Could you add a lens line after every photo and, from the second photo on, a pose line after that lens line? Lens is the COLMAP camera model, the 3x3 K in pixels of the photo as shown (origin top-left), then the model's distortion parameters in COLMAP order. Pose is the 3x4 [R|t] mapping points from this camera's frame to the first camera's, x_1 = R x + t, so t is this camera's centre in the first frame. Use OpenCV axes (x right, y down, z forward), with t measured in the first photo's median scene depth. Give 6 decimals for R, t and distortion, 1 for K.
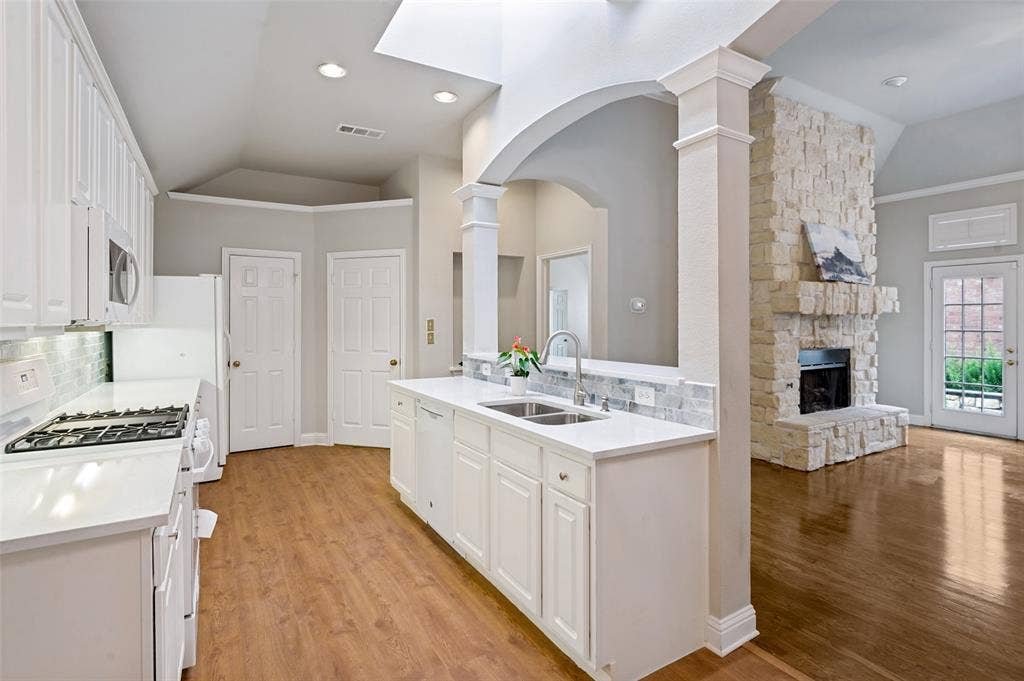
lens RADIAL K [[500.2, 0, 513.6], [0, 500.2, 328.7], [0, 0, 1]] dist [0.005512, -0.010099]
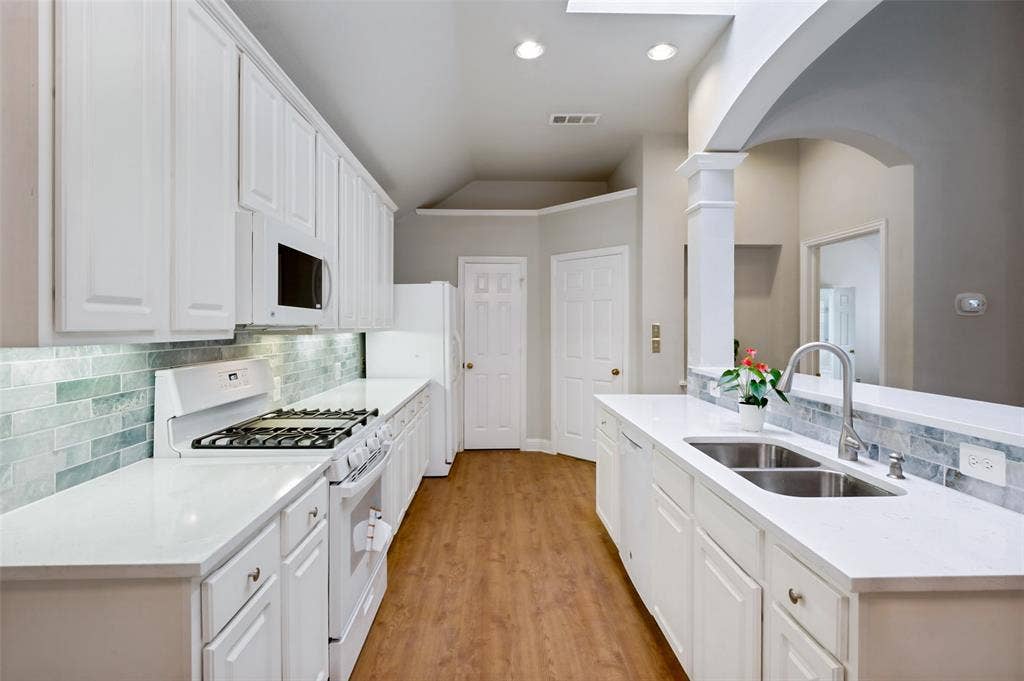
lens RADIAL K [[500.2, 0, 513.6], [0, 500.2, 328.7], [0, 0, 1]] dist [0.005512, -0.010099]
pose [[0.877640, 0.007331, -0.479264, 0.050339], [-0.011740, 0.999912, -0.006203, -0.004523], [0.479176, 0.011070, 0.877649, 0.190619]]
